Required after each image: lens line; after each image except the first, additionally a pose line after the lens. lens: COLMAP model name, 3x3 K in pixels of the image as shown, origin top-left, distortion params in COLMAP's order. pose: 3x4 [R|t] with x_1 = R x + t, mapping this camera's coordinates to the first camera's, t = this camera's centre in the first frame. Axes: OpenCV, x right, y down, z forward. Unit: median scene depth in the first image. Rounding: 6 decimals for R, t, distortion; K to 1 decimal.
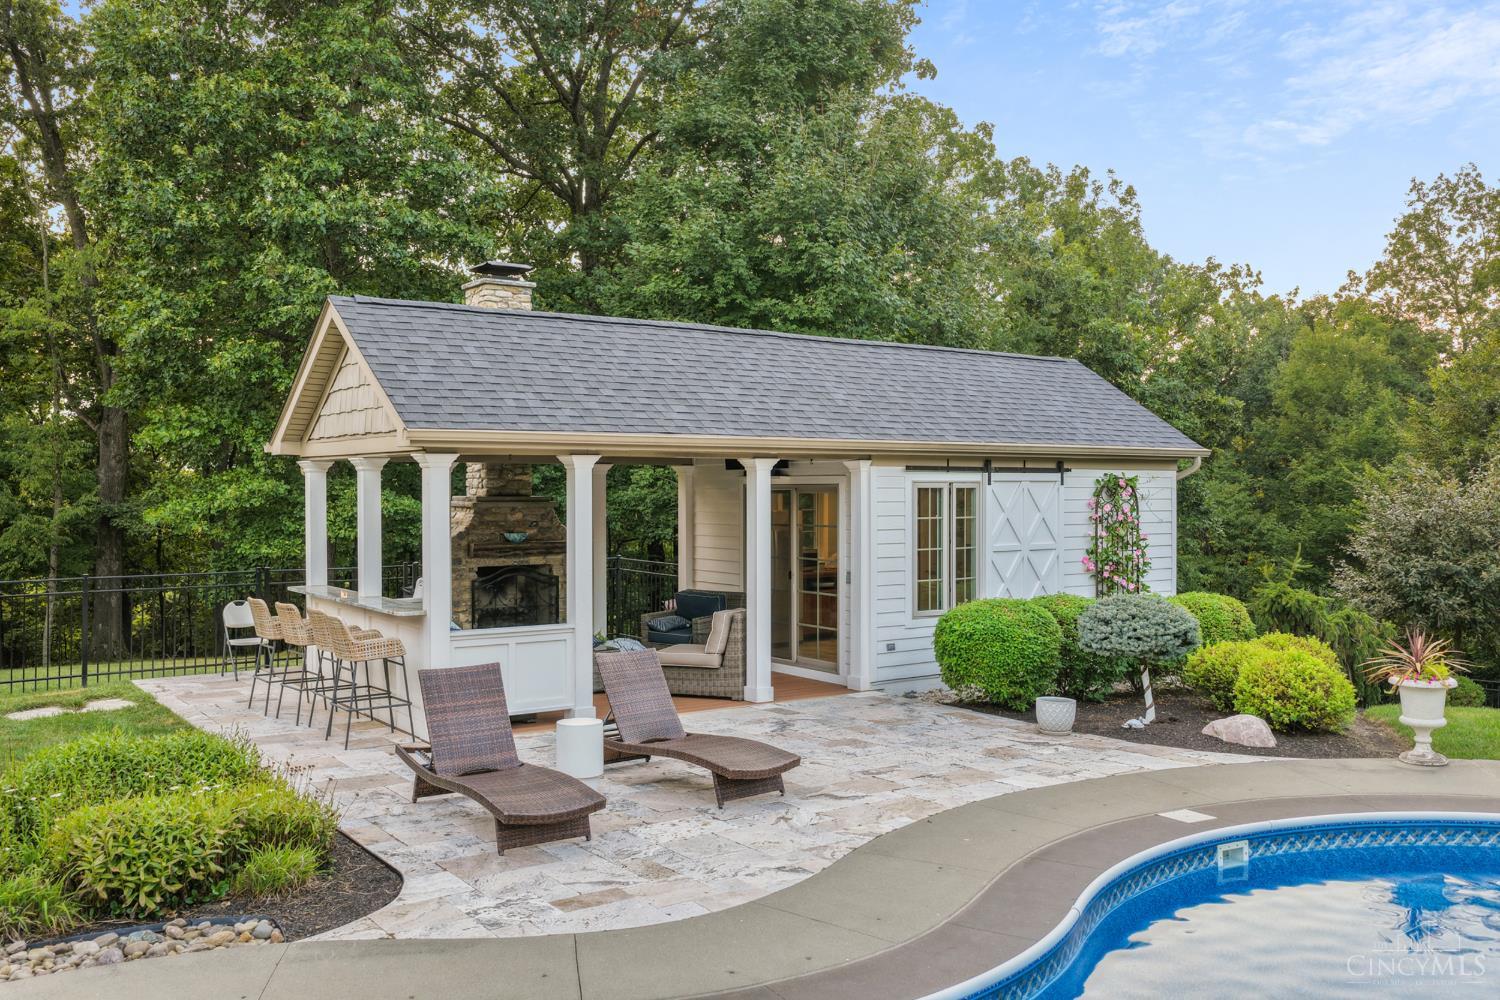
lens RADIAL K [[1252.5, 0, 751.4], [0, 1252.5, 495.4], [0, 0, 1]] dist [-0.005188, 0.016905]
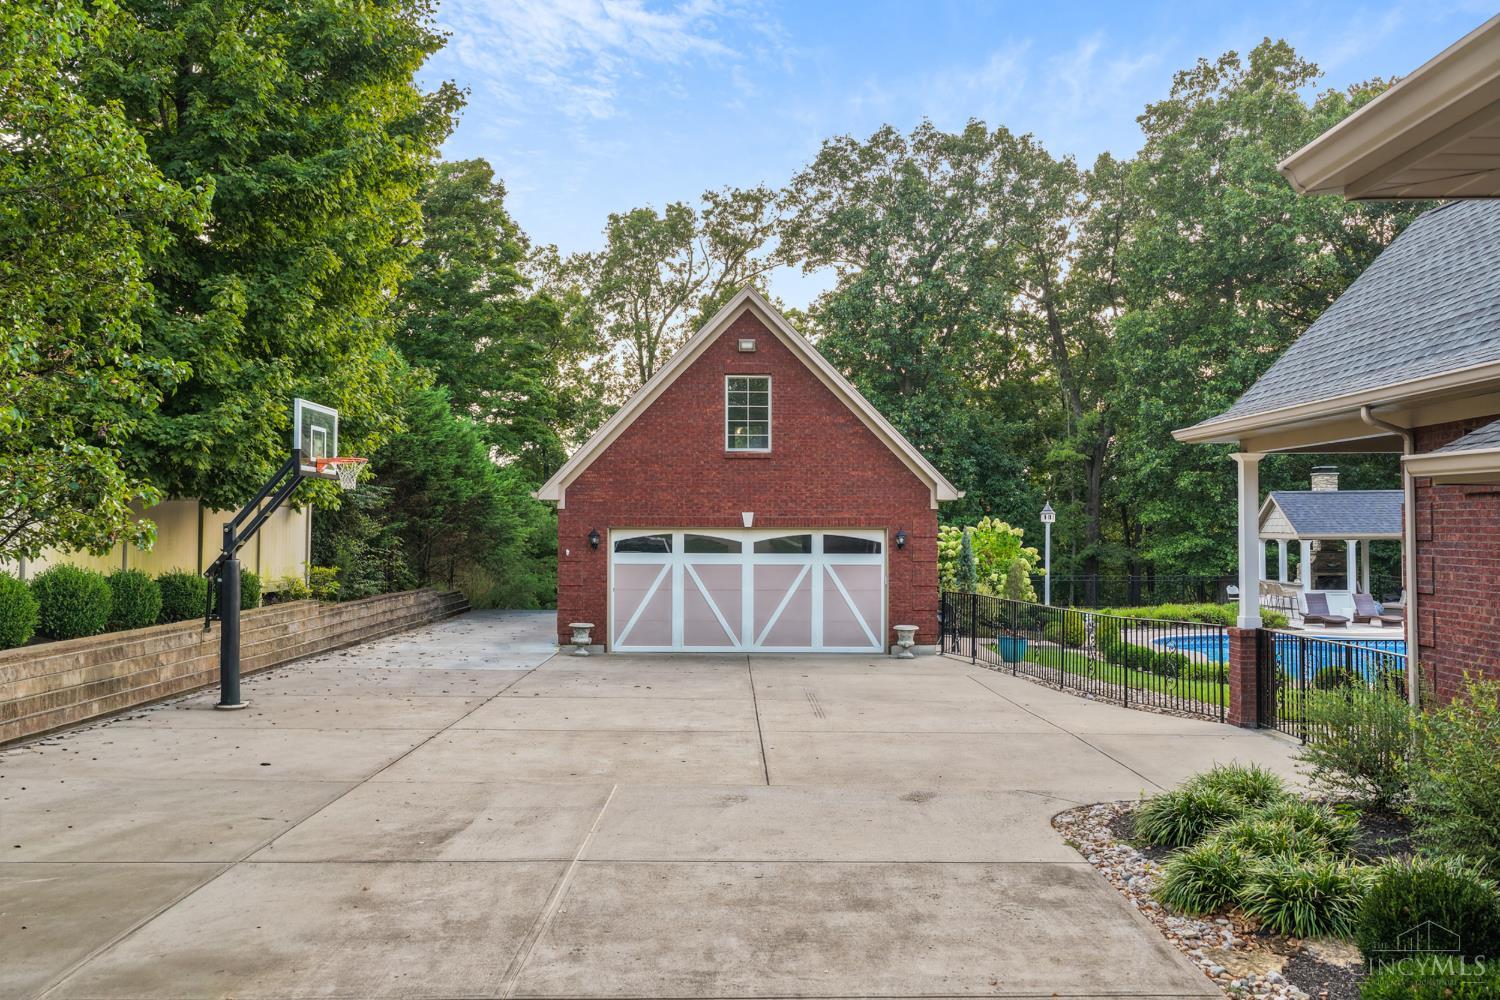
lens RADIAL K [[1252.5, 0, 736.4], [0, 1252.5, 498.4], [0, 0, 1]] dist [-0.005188, 0.016905]
pose [[0.800916, -0.008445, -0.598718, 0.317084], [-0.009671, 0.999588, -0.027037, -0.021458], [0.598699, 0.027445, 0.800504, -1.531737]]
